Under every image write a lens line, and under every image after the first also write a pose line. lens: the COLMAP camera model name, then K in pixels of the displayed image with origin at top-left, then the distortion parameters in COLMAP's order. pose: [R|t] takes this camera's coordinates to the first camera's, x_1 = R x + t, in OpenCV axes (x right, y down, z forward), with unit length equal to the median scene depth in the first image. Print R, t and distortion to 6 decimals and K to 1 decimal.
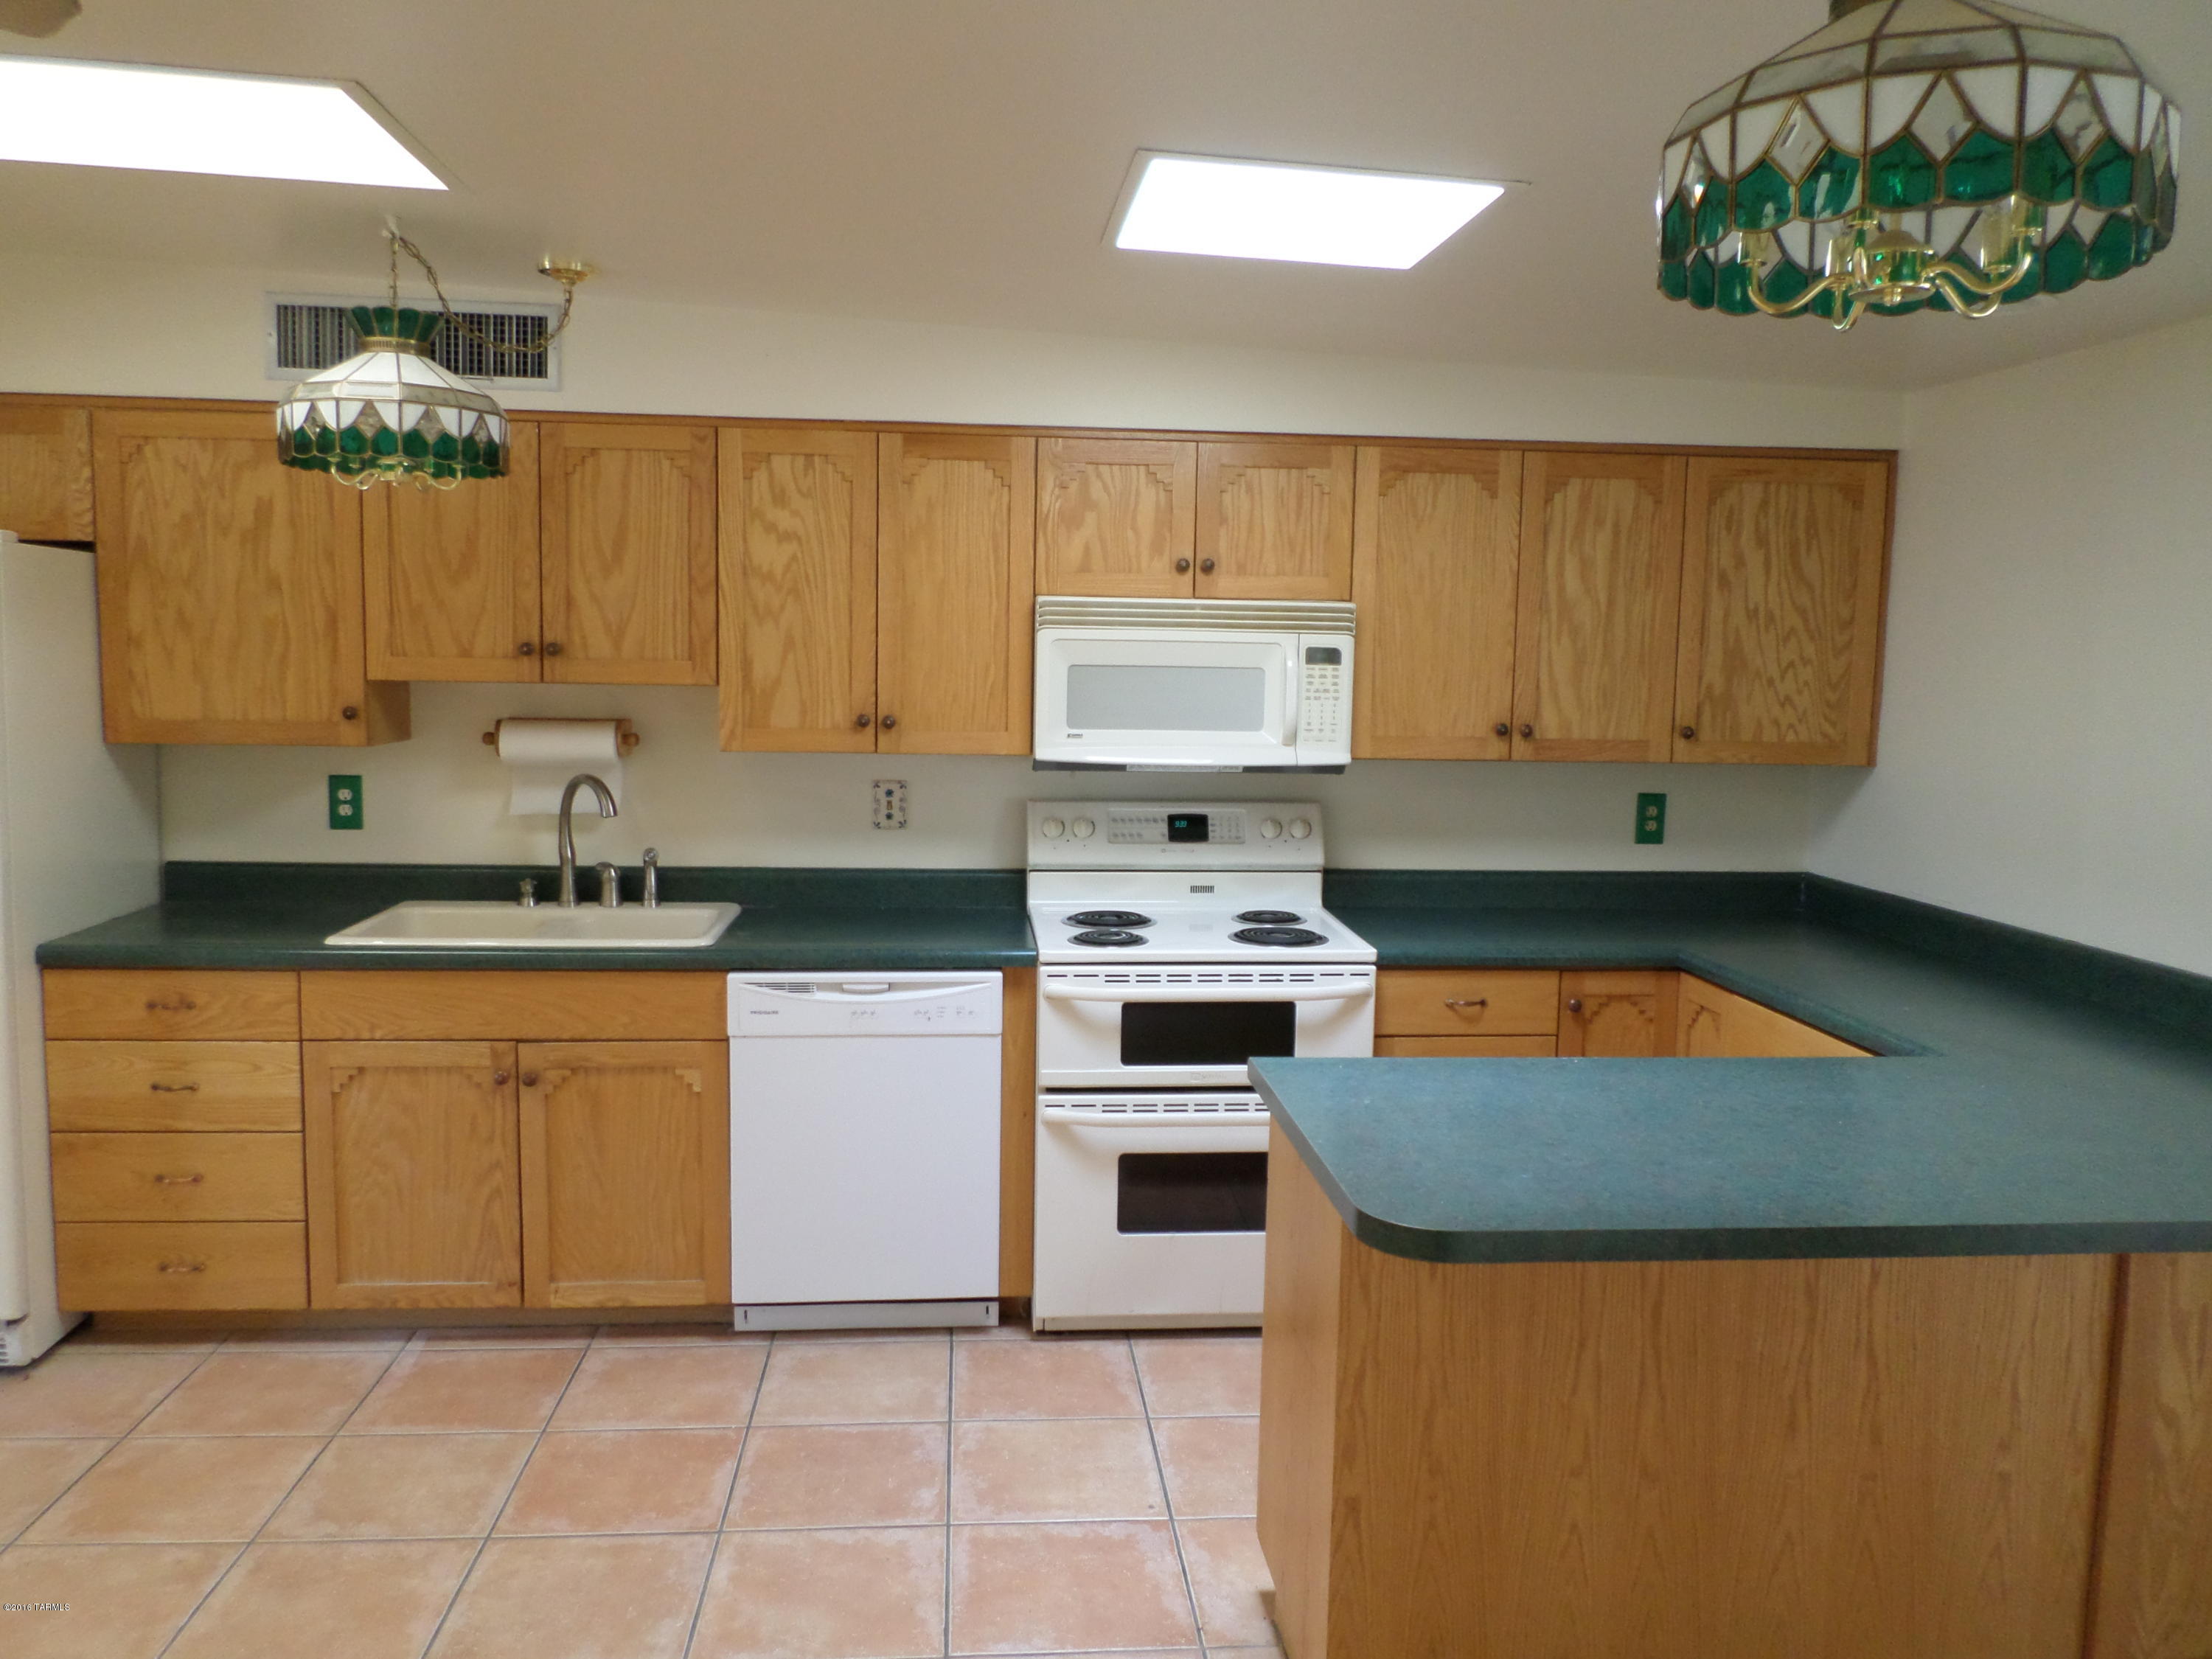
lens RADIAL K [[1681.2, 0, 1110.1], [0, 1681.2, 825.5], [0, 0, 1]] dist [-0.011337, -0.007889]
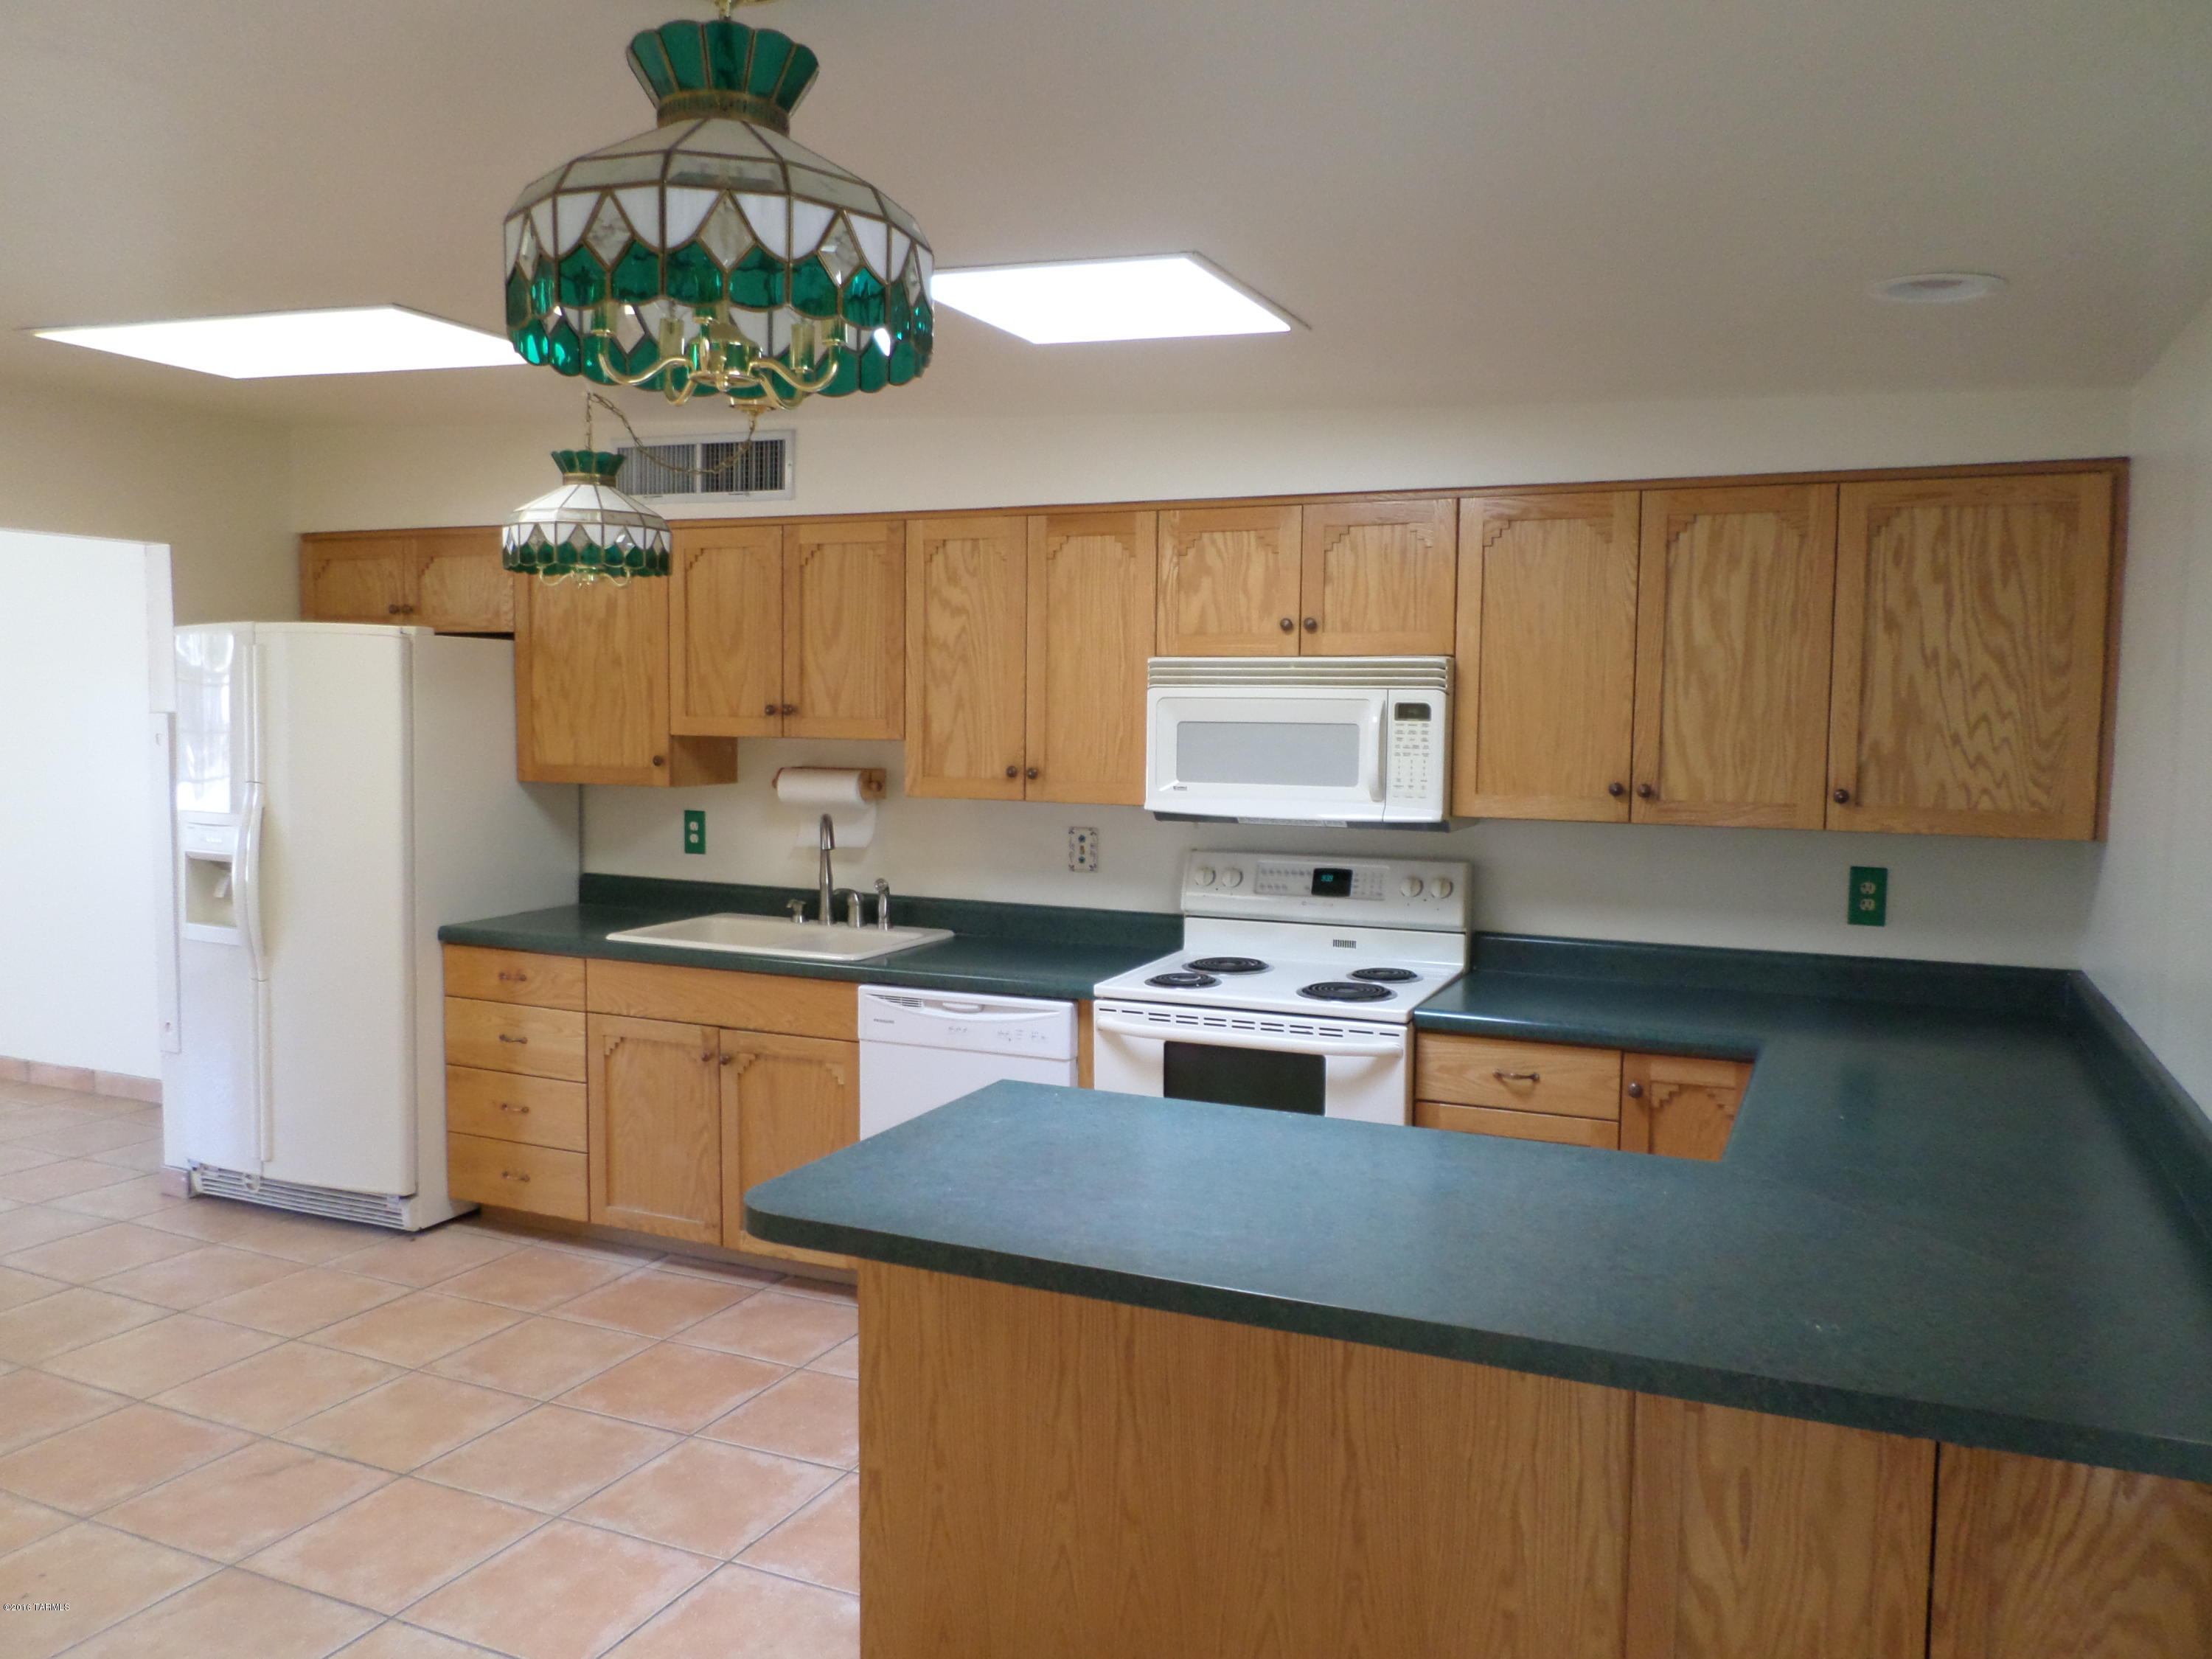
lens RADIAL K [[1681.2, 0, 1114.4], [0, 1681.2, 826.9], [0, 0, 1]] dist [-0.011337, -0.007889]
pose [[0.871820, 0.027159, -0.489072, 0.476948], [-0.045250, 0.998658, -0.025206, -0.000377], [0.487731, 0.044106, 0.871879, 0.057776]]
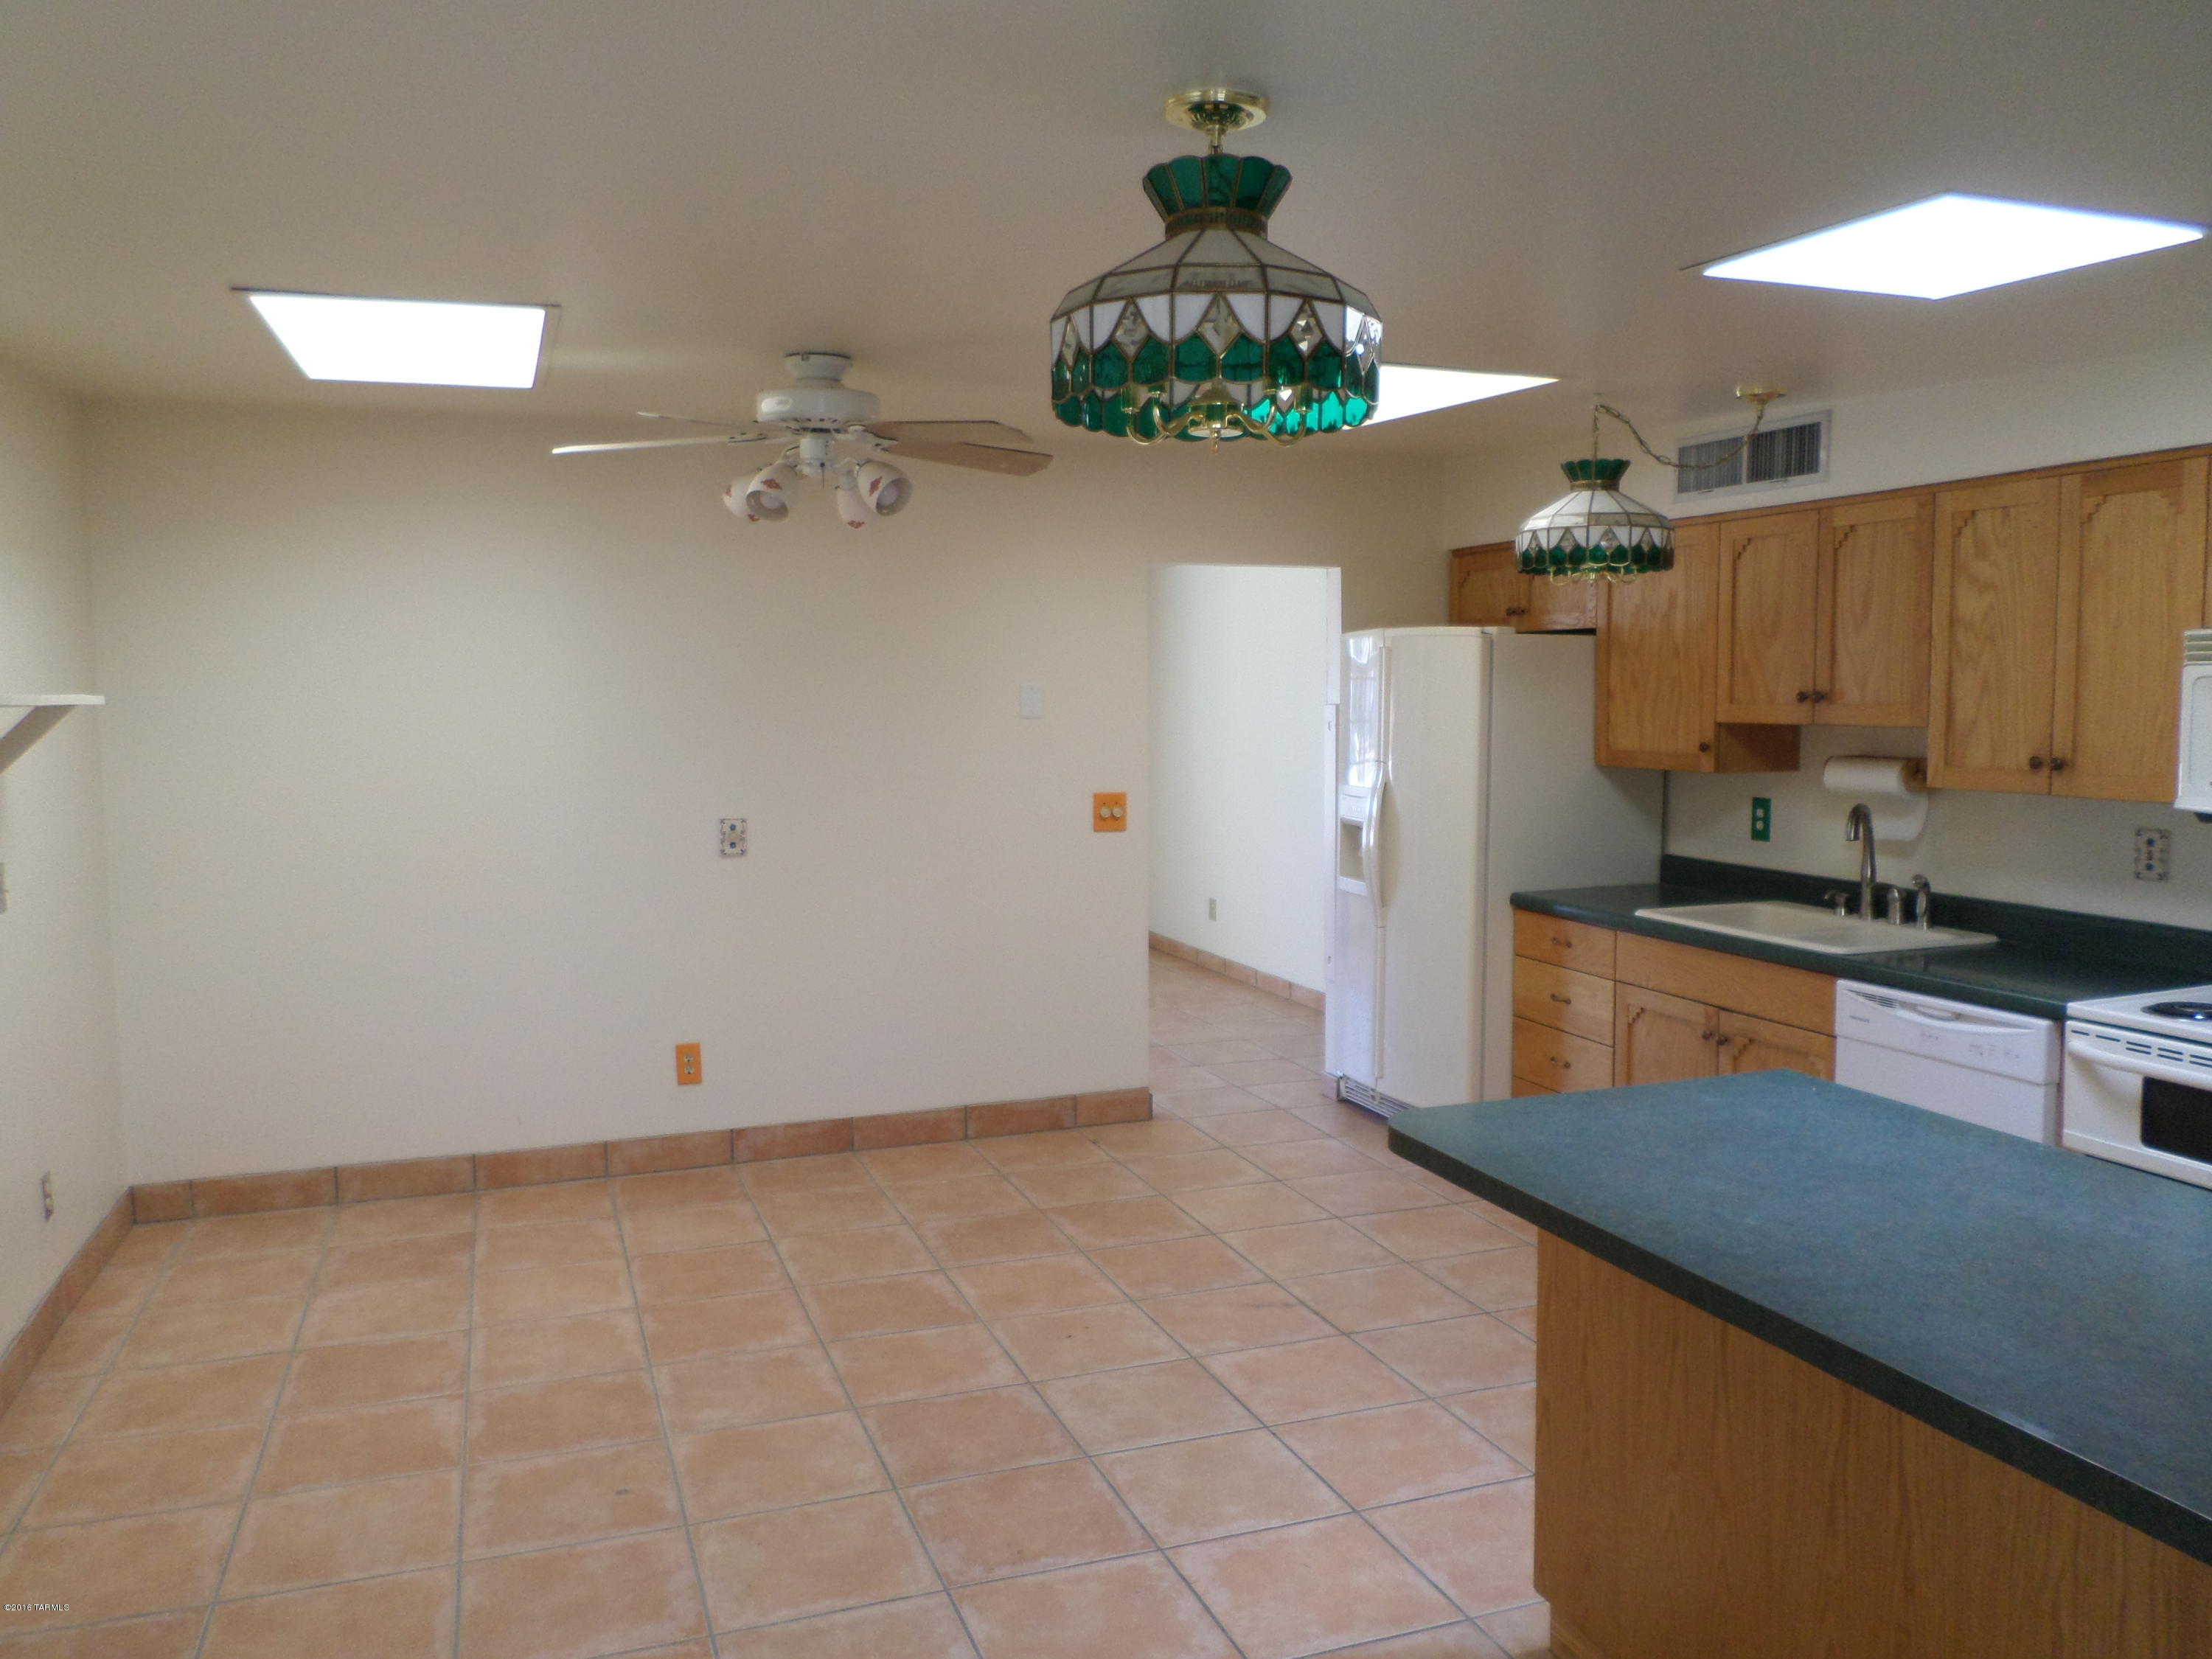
lens RADIAL K [[1681.2, 0, 1113.3], [0, 1681.2, 820.8], [0, 0, 1]] dist [-0.011337, -0.007889]
pose [[0.260355, 0.054325, -0.963983, 0.701323], [-0.090104, 0.995426, 0.031762, -0.009678], [0.961299, 0.078590, 0.264059, 0.211353]]
